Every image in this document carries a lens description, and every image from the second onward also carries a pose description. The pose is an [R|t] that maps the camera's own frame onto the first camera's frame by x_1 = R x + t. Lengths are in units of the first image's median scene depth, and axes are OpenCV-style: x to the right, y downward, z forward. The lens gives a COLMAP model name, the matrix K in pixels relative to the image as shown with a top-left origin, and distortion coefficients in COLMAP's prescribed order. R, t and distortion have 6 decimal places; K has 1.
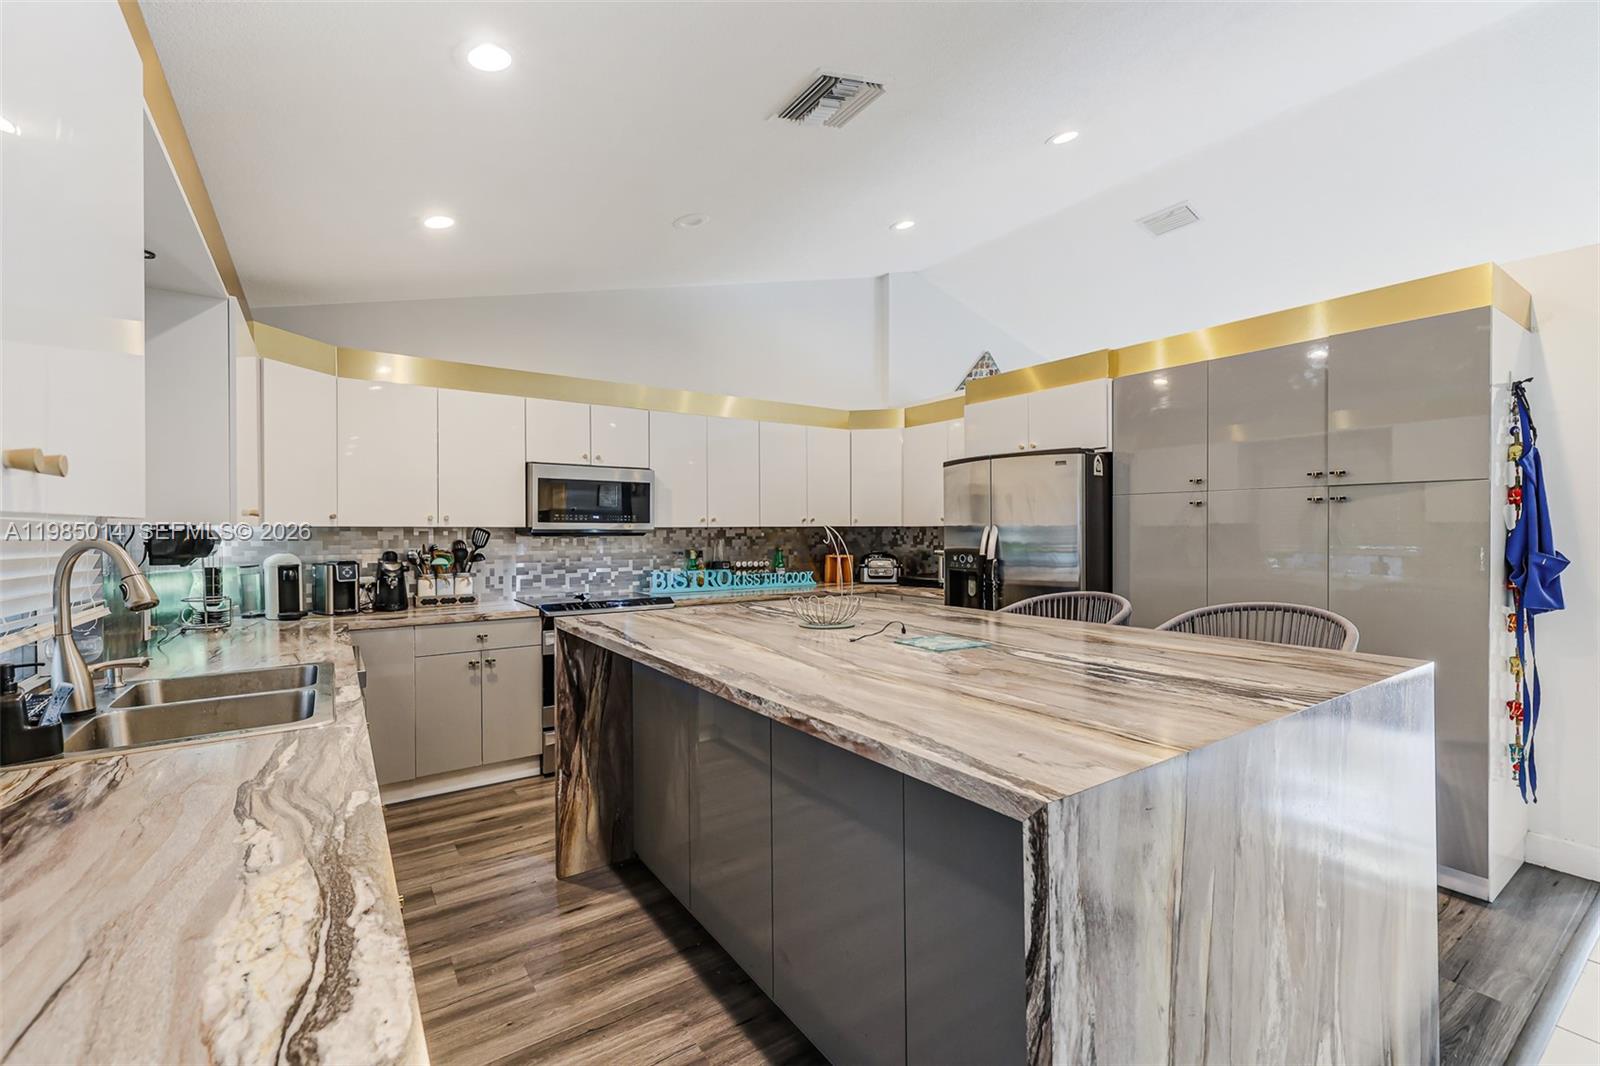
lens RADIAL K [[680.7, 0, 799.7], [0, 680.7, 535.0], [0, 0, 1]] dist [-0.000766, 0.000307]
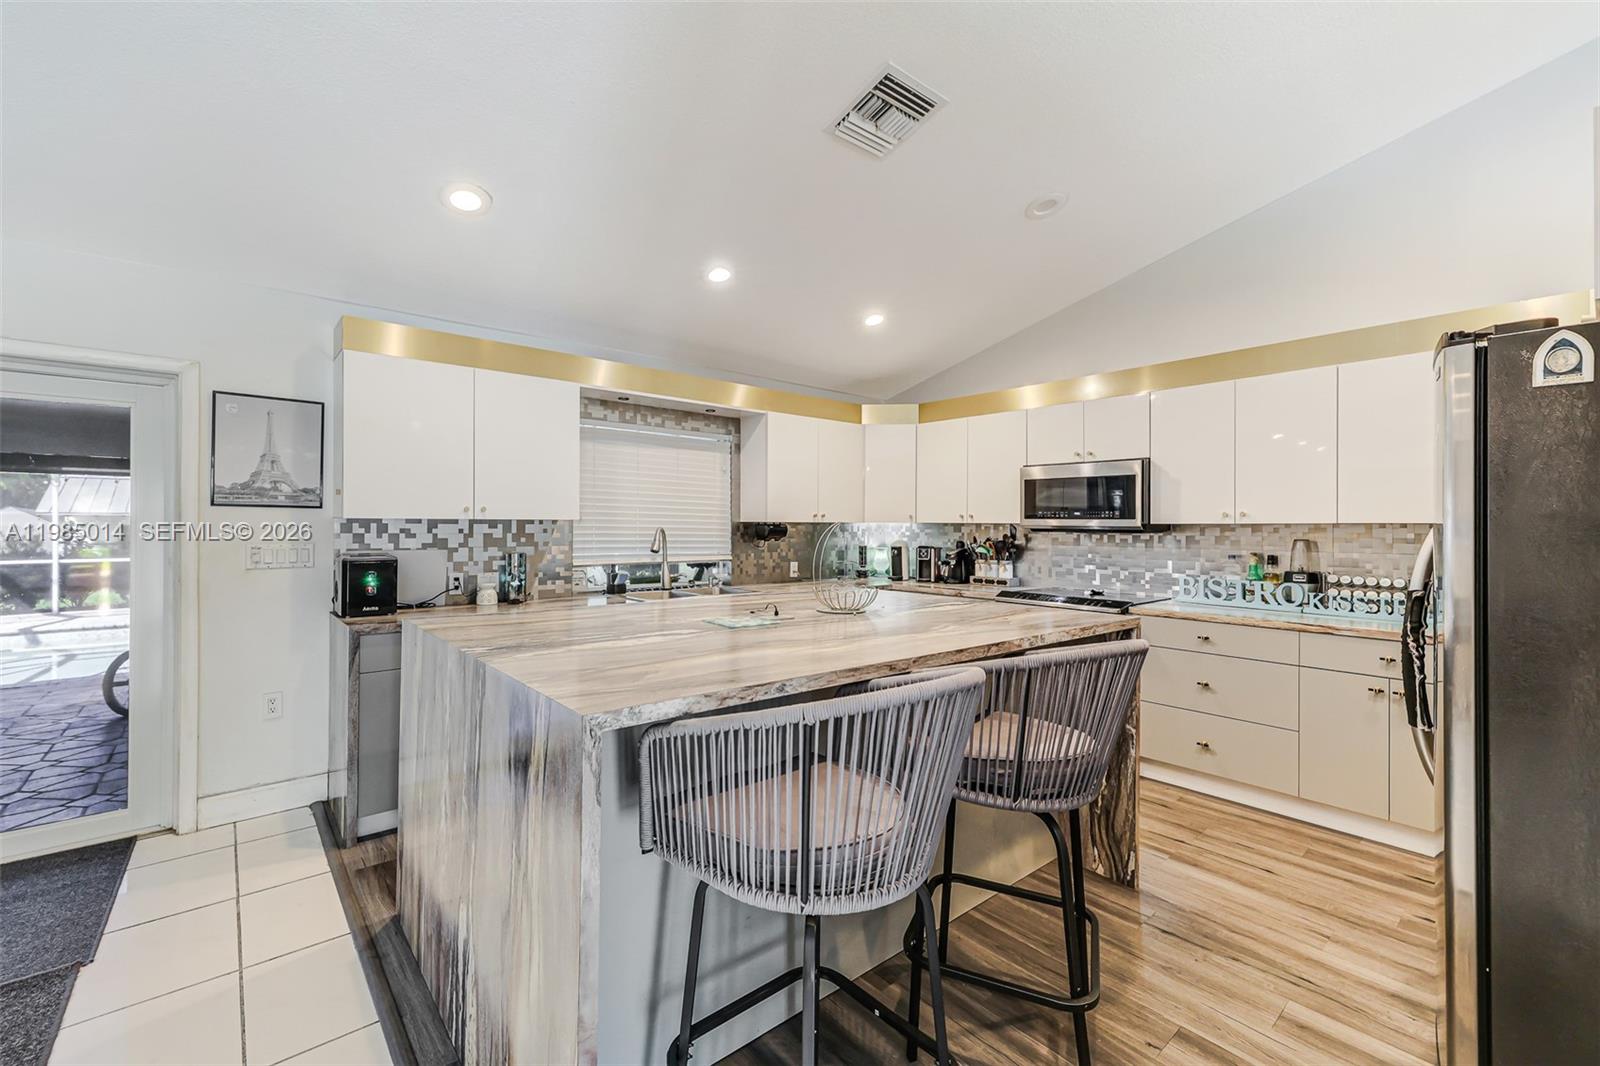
lens RADIAL K [[680.7, 0, 814.9], [0, 680.7, 532.3], [0, 0, 1]] dist [-0.000766, 0.000307]
pose [[0.112247, 0.012079, -0.993607, 0.692448], [-0.013959, 0.999847, 0.010578, -0.004340], [0.993582, 0.012683, 0.112399, 0.525973]]
